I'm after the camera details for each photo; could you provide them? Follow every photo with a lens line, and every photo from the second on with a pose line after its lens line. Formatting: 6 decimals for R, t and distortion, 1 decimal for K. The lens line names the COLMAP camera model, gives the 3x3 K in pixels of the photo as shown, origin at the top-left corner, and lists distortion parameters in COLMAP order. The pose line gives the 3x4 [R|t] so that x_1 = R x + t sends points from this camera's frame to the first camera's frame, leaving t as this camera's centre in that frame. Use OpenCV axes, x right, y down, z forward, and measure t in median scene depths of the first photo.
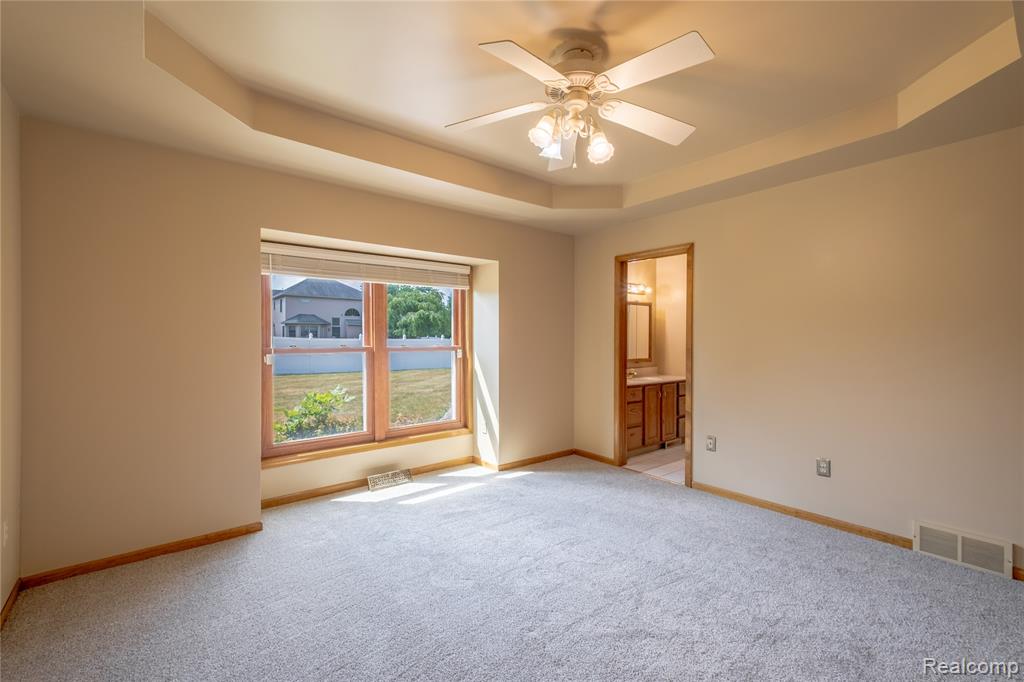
lens RADIAL K [[442.8, 0, 514.6], [0, 442.8, 342.7], [0, 0, 1]] dist [0.015889, -0.001908]
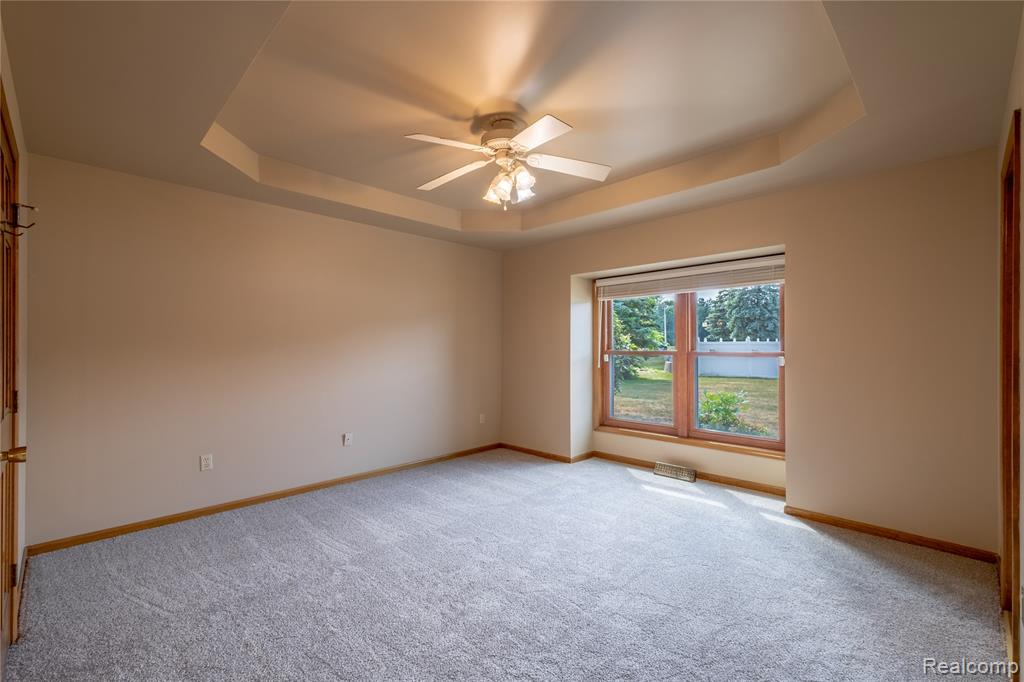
lens RADIAL K [[442.8, 0, 513.8], [0, 442.8, 341.9], [0, 0, 1]] dist [0.015889, -0.001908]
pose [[0.109023, -0.004861, -0.994027, 0.721149], [-0.005019, 0.999973, -0.005440, -0.003791], [0.994027, 0.005582, 0.108996, 0.456673]]
